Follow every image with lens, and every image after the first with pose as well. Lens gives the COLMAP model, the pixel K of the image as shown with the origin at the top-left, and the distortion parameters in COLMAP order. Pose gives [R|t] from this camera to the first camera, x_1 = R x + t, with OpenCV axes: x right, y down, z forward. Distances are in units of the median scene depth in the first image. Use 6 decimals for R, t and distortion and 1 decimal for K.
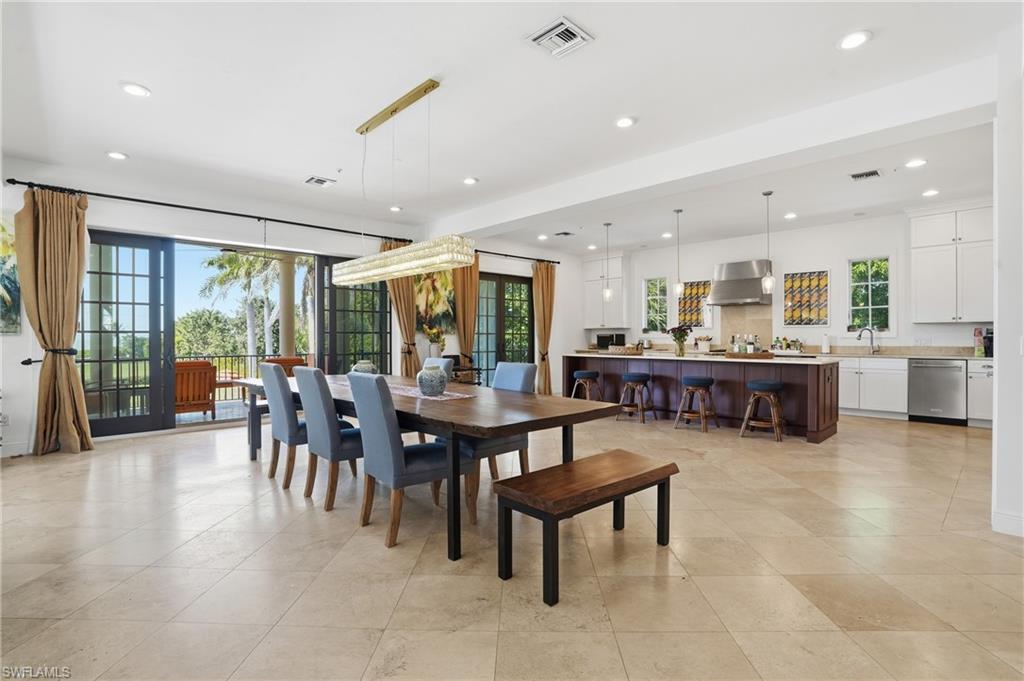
lens RADIAL K [[477.5, 0, 510.1], [0, 477.5, 340.5], [0, 0, 1]] dist [-0.073749, 0.027791]
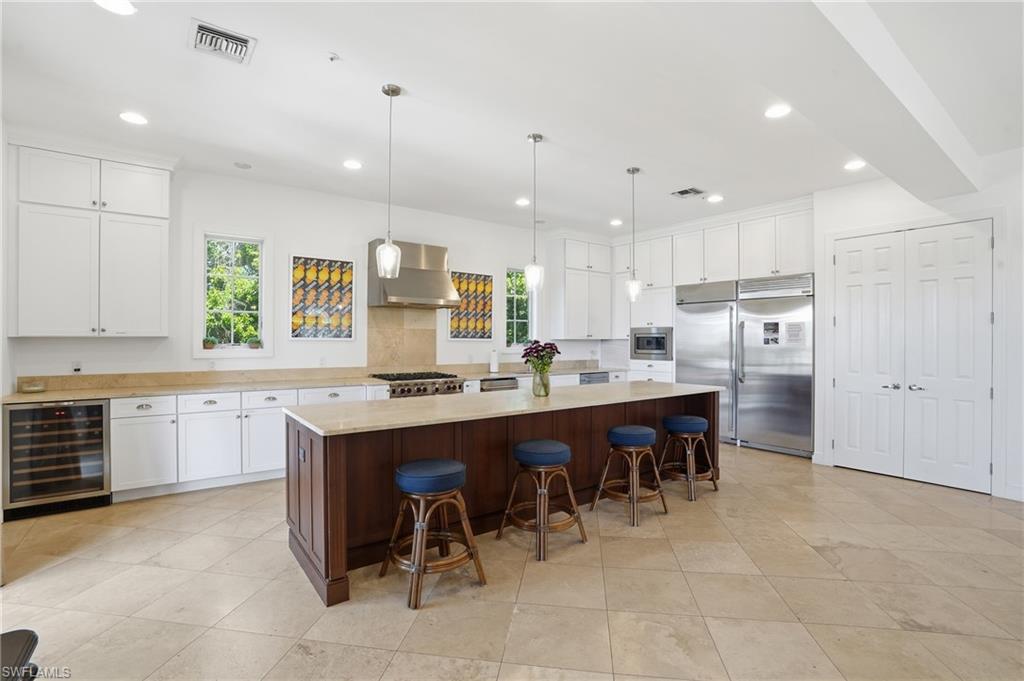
lens RADIAL K [[477.5, 0, 510.1], [0, 477.5, 340.5], [0, 0, 1]] dist [-0.073749, 0.027791]
pose [[0.121979, 0.001301, 0.992532, -0.183990], [0.001115, 0.999998, -0.001447, -0.029128], [-0.992532, 0.001283, 0.121977, 0.854949]]
